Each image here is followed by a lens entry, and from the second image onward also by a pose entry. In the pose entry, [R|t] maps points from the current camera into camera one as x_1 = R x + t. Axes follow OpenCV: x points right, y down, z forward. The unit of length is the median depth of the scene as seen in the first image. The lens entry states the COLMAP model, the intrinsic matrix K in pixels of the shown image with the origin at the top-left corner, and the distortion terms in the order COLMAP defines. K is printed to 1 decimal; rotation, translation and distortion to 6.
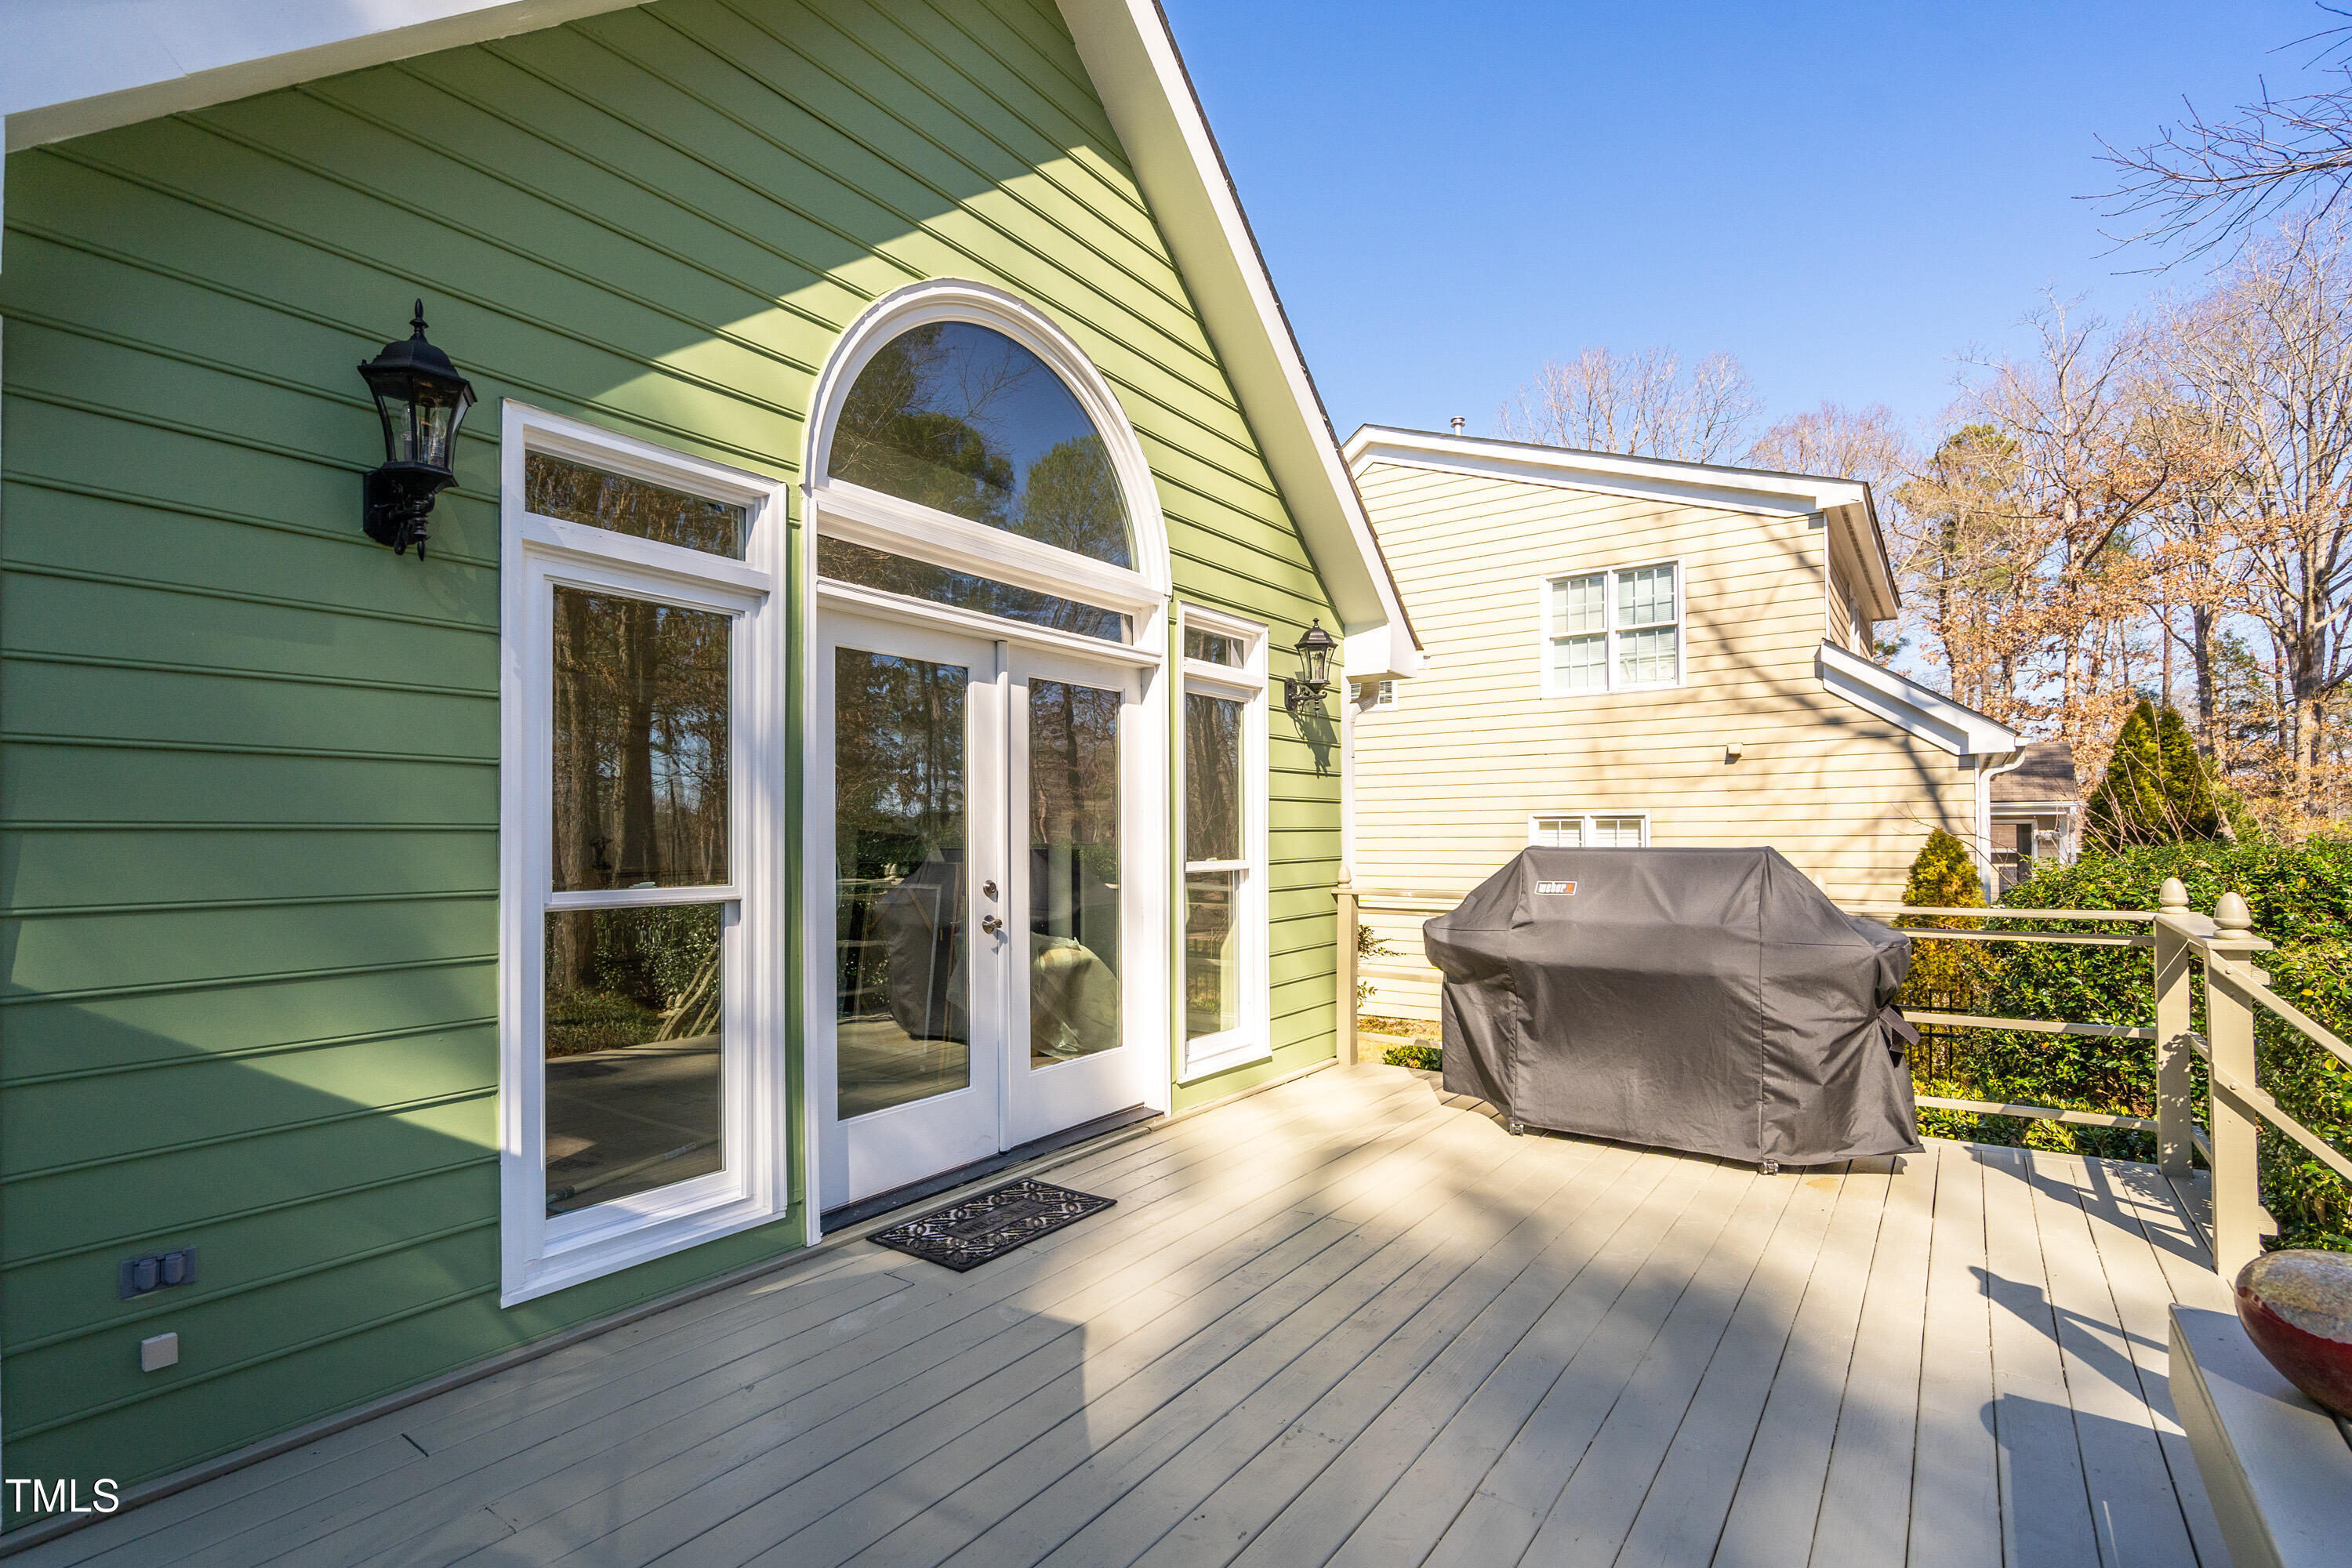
lens RADIAL K [[1110.8, 0, 1177.2], [0, 1110.8, 832.9], [0, 0, 1]] dist [-0.015238, 0.015943]
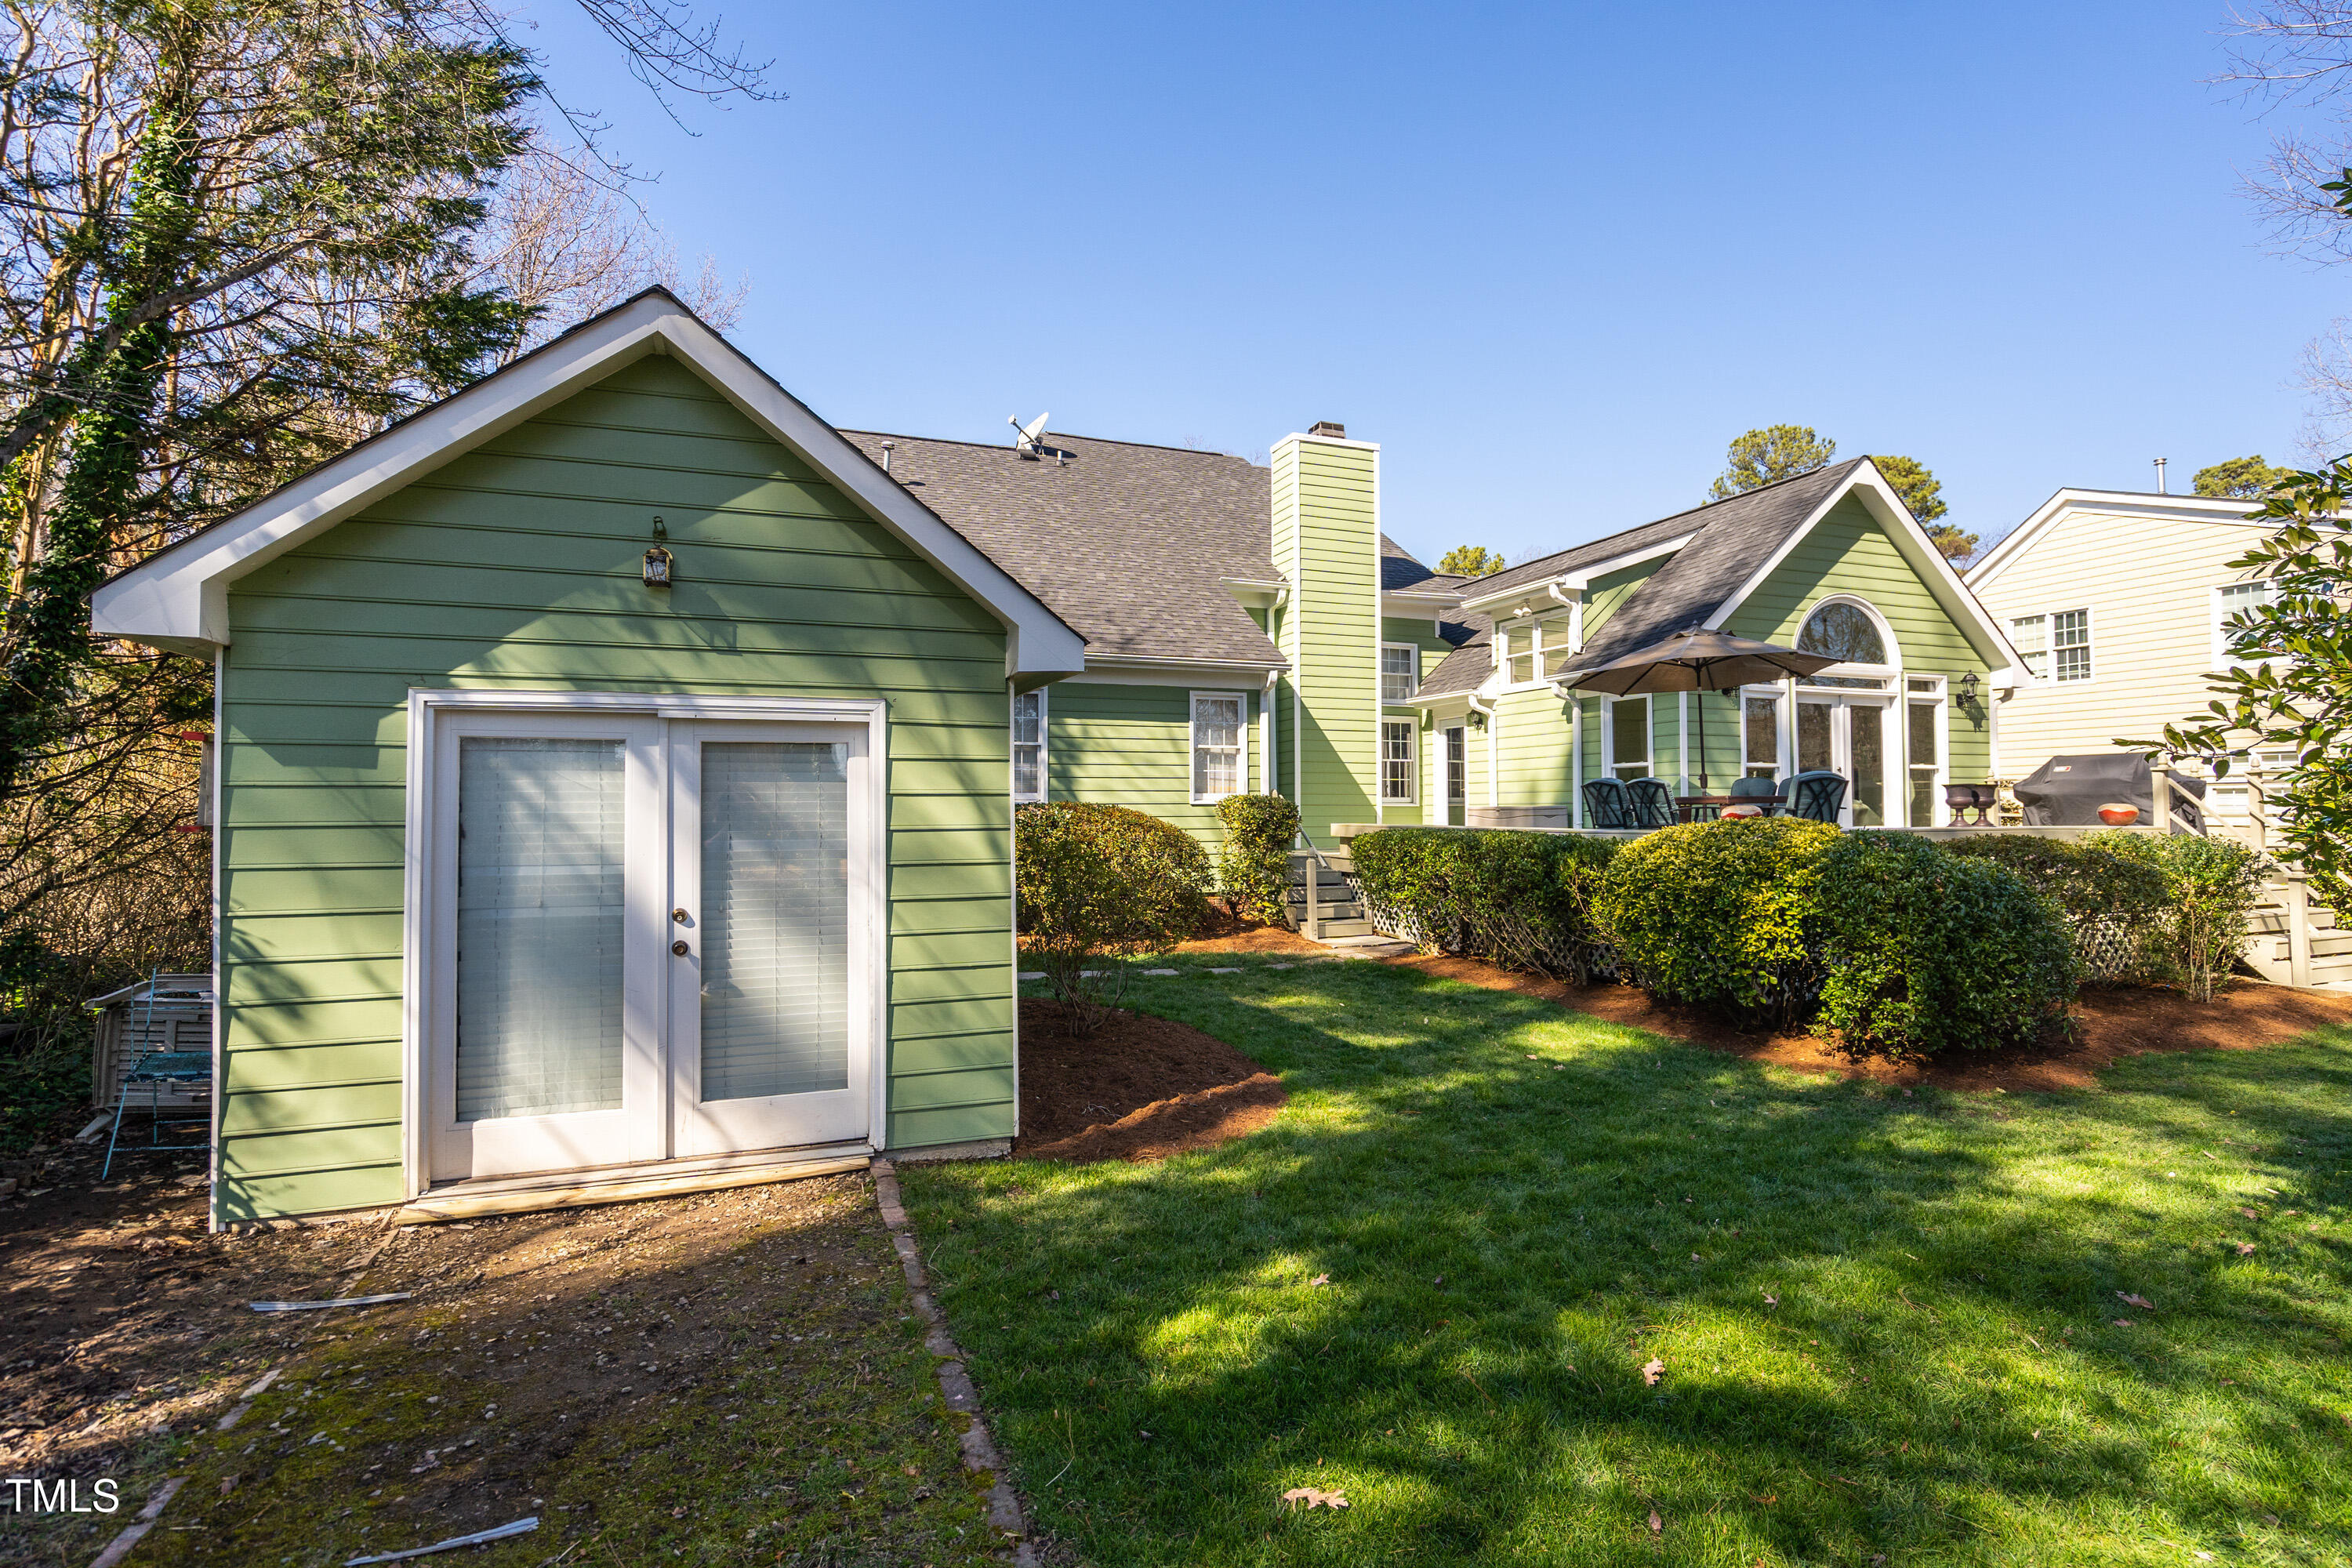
lens RADIAL K [[1163.2, 0, 1176.0], [0, 1163.2, 784.0], [0, 0, 1]] dist [-0.000948, -0.000103]
pose [[0.840167, -0.009938, -0.542237, 0.040597], [-0.000418, 0.999820, -0.018972, 0.122153], [0.542328, 0.016166, 0.840011, -2.293588]]
